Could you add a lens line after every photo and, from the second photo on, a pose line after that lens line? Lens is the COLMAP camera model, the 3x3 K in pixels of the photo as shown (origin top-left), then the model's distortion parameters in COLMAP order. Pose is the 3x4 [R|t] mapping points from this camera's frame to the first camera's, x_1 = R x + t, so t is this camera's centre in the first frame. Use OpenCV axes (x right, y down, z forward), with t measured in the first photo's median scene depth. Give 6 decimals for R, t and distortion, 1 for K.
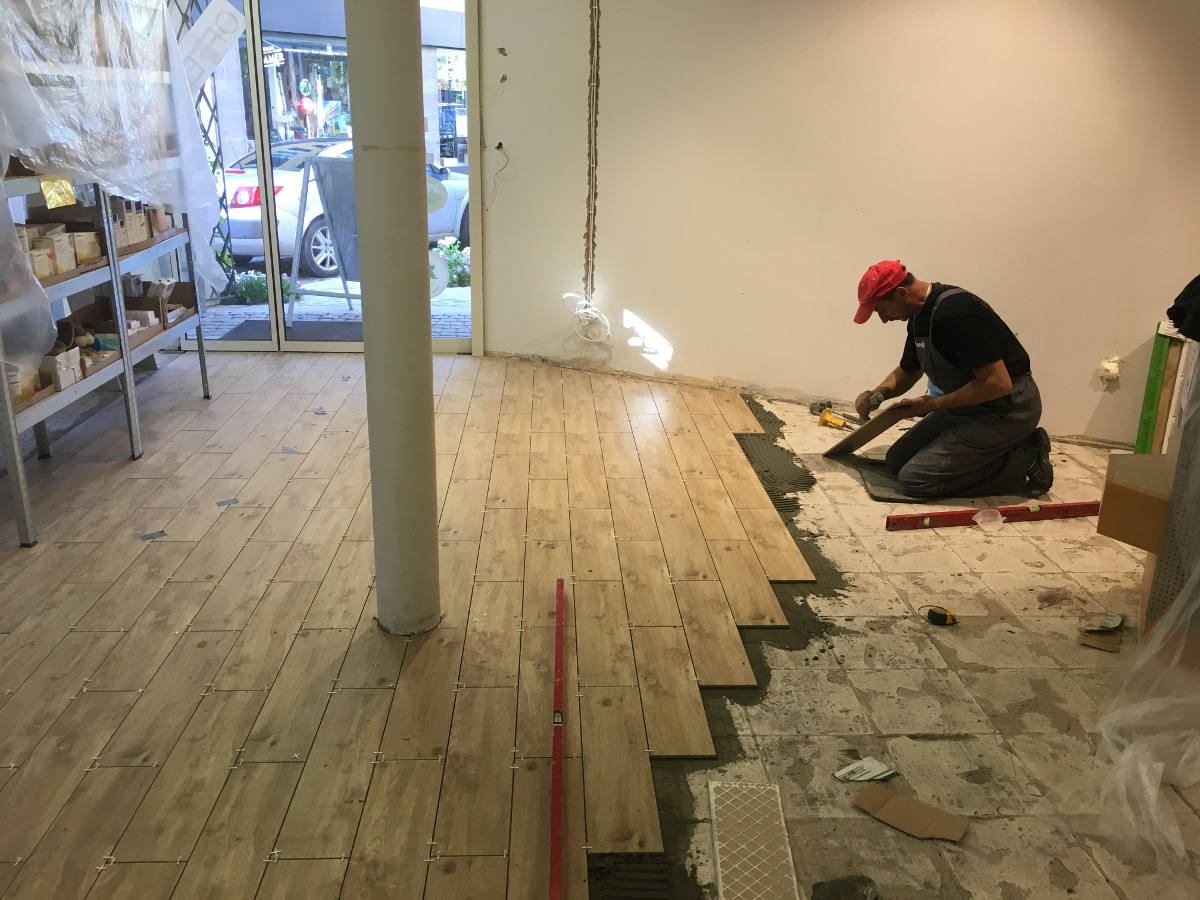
lens RADIAL K [[1022.2, 0, 597.7], [0, 1022.2, 448.7], [0, 0, 1]] dist [0.066441, -0.037137]
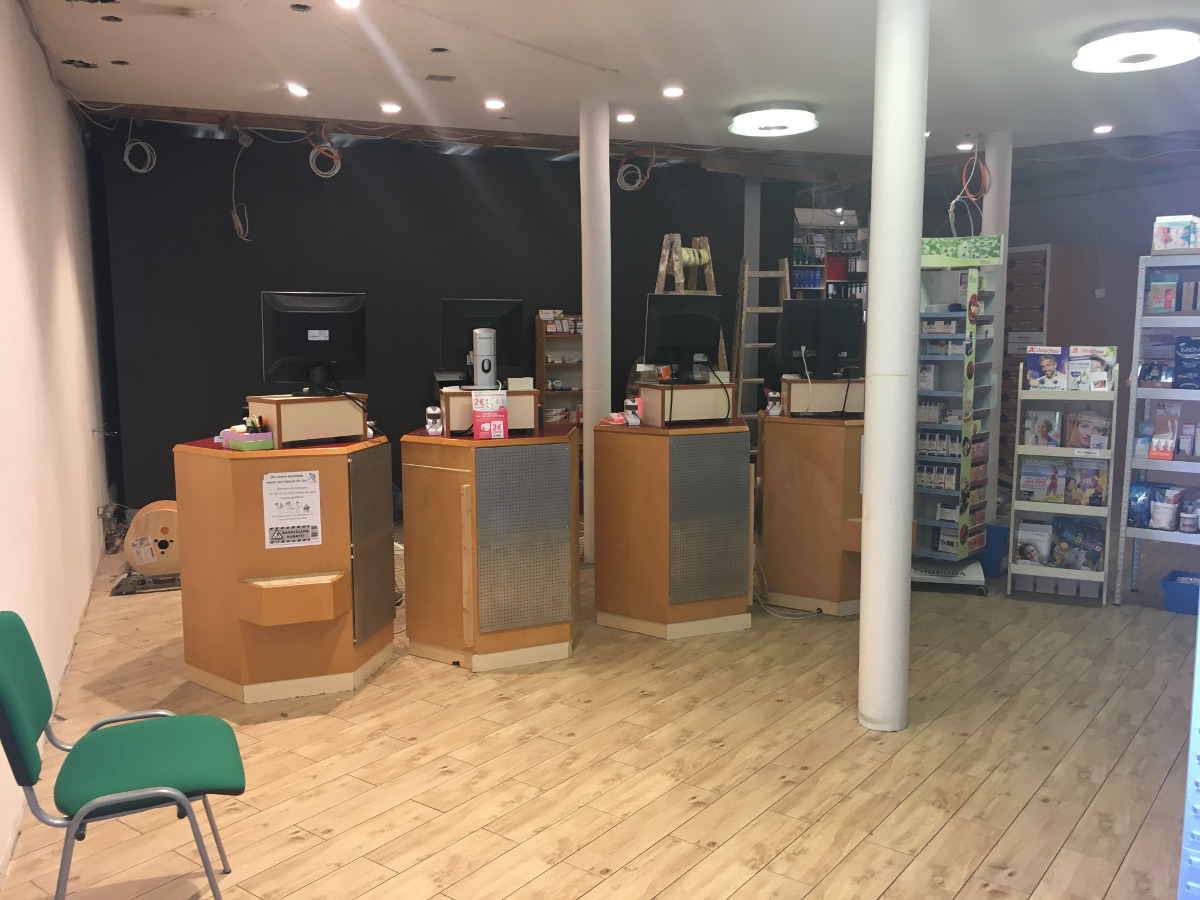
lens RADIAL K [[1022.2, 0, 600.1], [0, 1022.2, 449.0], [0, 0, 1]] dist [0.066441, -0.037137]
pose [[-0.760720, -0.104812, 0.640561, -0.614065], [0.188769, 0.908495, 0.372832, -0.607985], [-0.621024, 0.404539, -0.671325, 1.688965]]
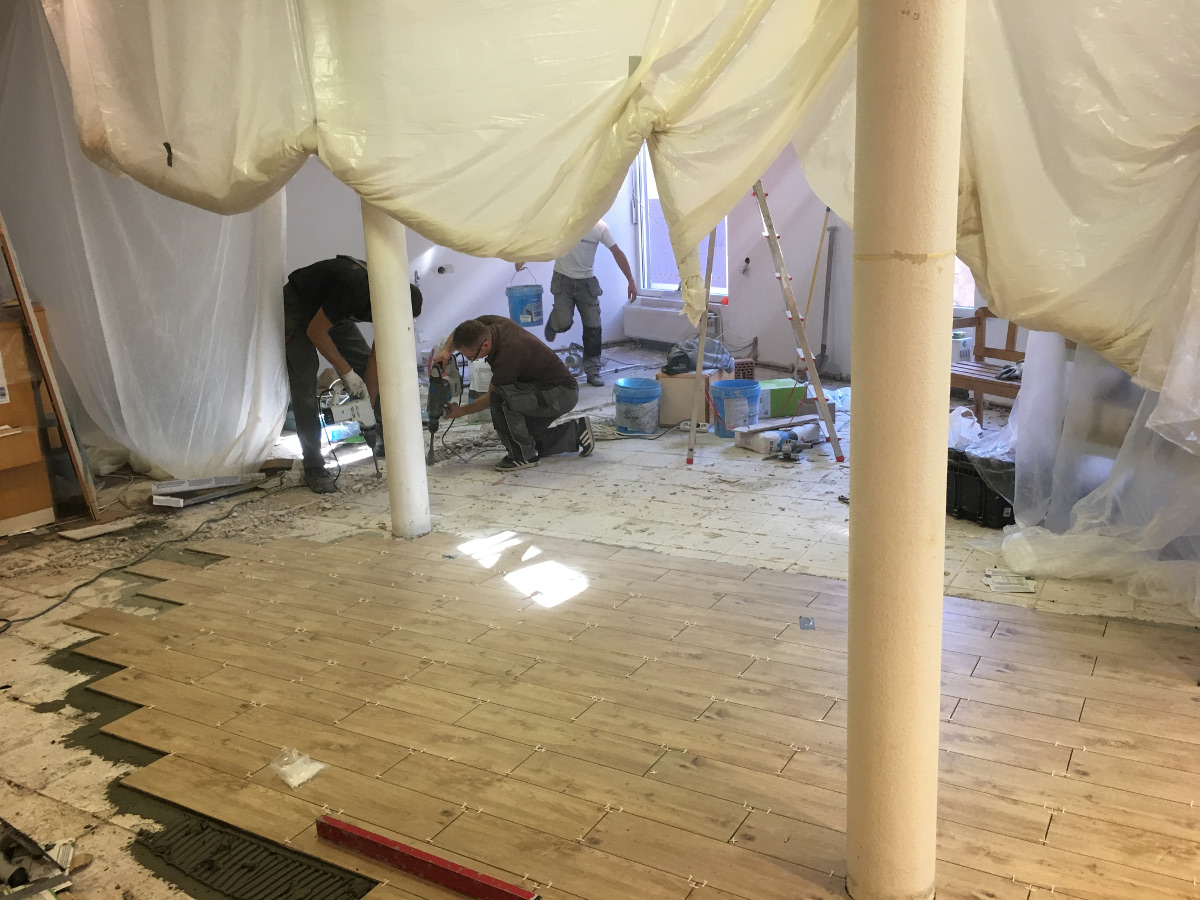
lens RADIAL K [[1022.2, 0, 599.0], [0, 1022.2, 450.4], [0, 0, 1]] dist [0.066441, -0.037137]
pose [[-0.563429, 0.181418, -0.805999, 0.391780], [-0.227725, 0.903695, 0.362597, -0.277311], [0.794159, 0.387844, -0.467855, 0.910977]]
